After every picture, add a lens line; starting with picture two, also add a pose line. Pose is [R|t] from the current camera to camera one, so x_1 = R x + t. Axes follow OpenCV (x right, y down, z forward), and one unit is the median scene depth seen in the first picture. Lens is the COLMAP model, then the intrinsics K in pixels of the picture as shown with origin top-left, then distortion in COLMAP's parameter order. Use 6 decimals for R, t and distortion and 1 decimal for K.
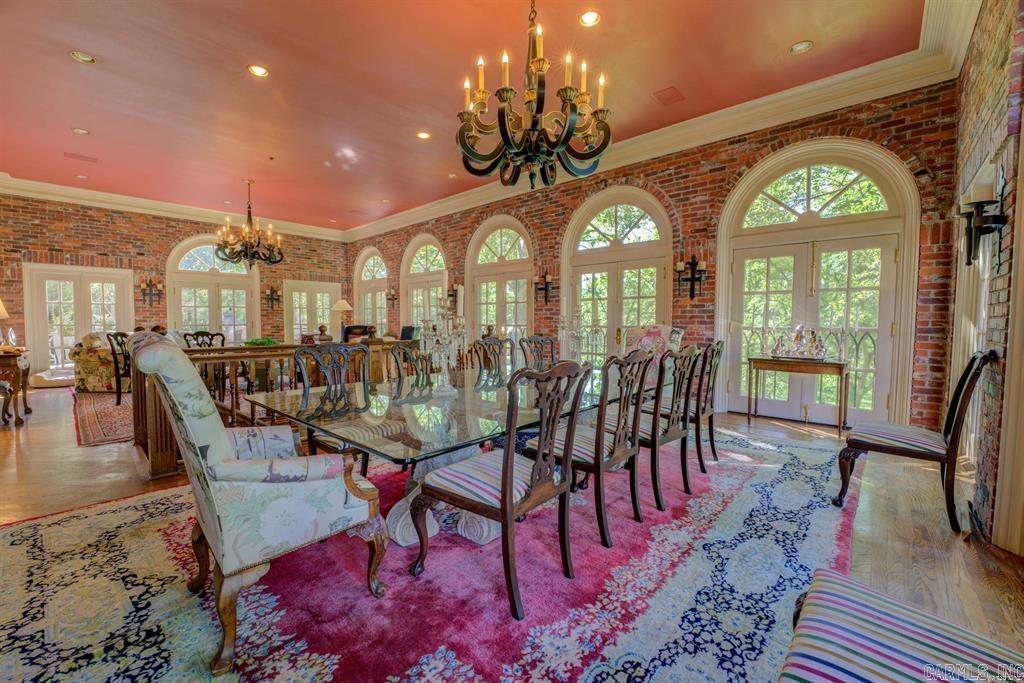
lens RADIAL K [[409.8, 0, 508.8], [0, 409.8, 343.1], [0, 0, 1]] dist [-0.030904, 0.003297]
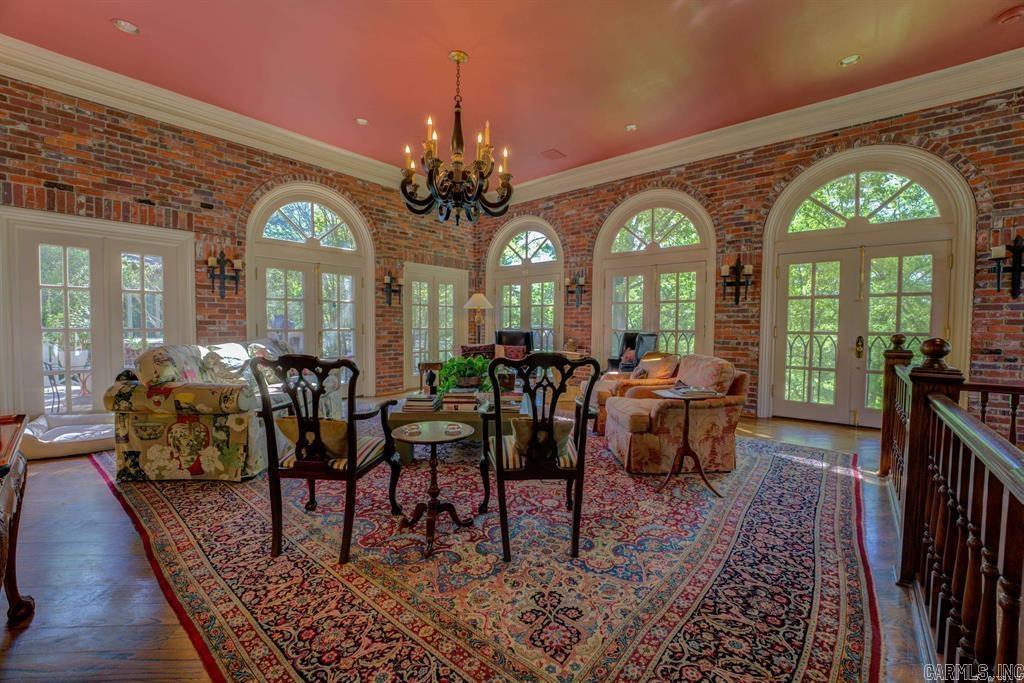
lens RADIAL K [[409.8, 0, 510.5], [0, 409.8, 345.0], [0, 0, 1]] dist [-0.030904, 0.003297]
pose [[0.999186, 0.001509, 0.040312, -0.519753], [-0.001322, 0.999988, -0.004676, -0.022040], [-0.040318, 0.004619, 0.999176, 0.415291]]
